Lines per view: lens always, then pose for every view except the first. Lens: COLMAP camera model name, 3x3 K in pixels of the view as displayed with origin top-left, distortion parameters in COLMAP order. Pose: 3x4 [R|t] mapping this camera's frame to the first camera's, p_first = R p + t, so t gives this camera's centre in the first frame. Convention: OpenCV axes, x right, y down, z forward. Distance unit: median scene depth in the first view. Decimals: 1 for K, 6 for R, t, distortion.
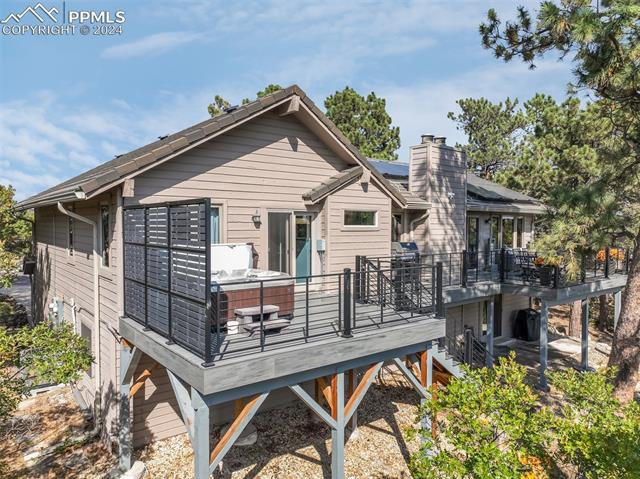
lens RADIAL K [[452.2, 0, 320.2], [0, 452.2, 243.7], [0, 0, 1]] dist [0.011189, 0.004895]
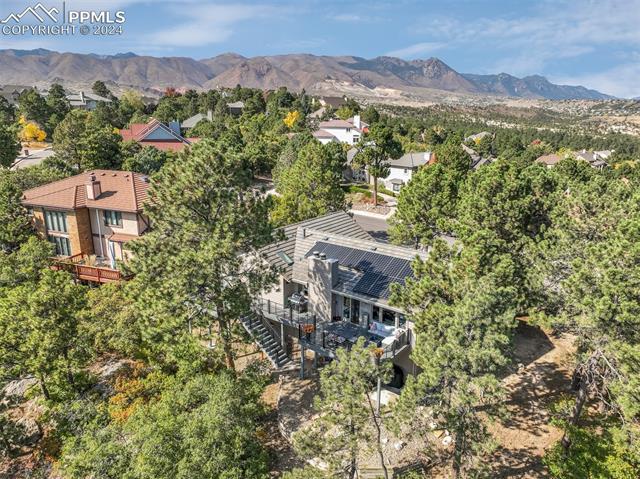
lens RADIAL K [[452.2, 0, 322.0], [0, 452.2, 240.0], [0, 0, 1]] dist [0.011189, 0.004895]
pose [[0.965201, -0.004643, 0.261467, -0.144399], [0.016380, 0.998952, -0.042730, -0.168763], [-0.260995, 0.045526, 0.964266, -0.608004]]
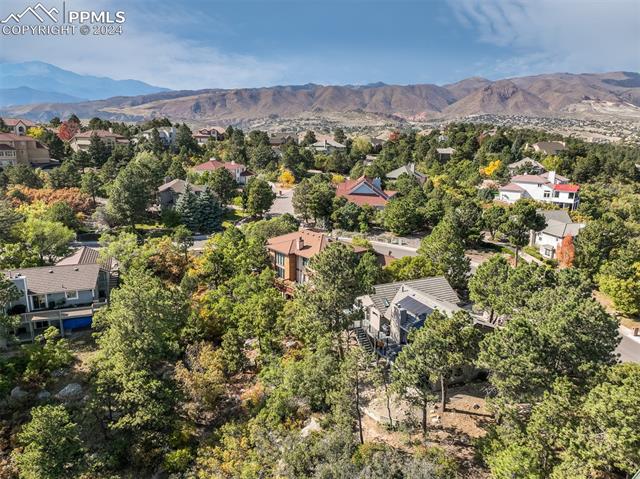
lens RADIAL K [[452.2, 0, 319.2], [0, 452.2, 238.7], [0, 0, 1]] dist [0.011189, 0.004895]
pose [[0.967748, 0.121790, -0.220522, 0.350961], [-0.138841, 0.988278, -0.063488, -0.338634], [0.210205, 0.092058, 0.973314, -1.902860]]
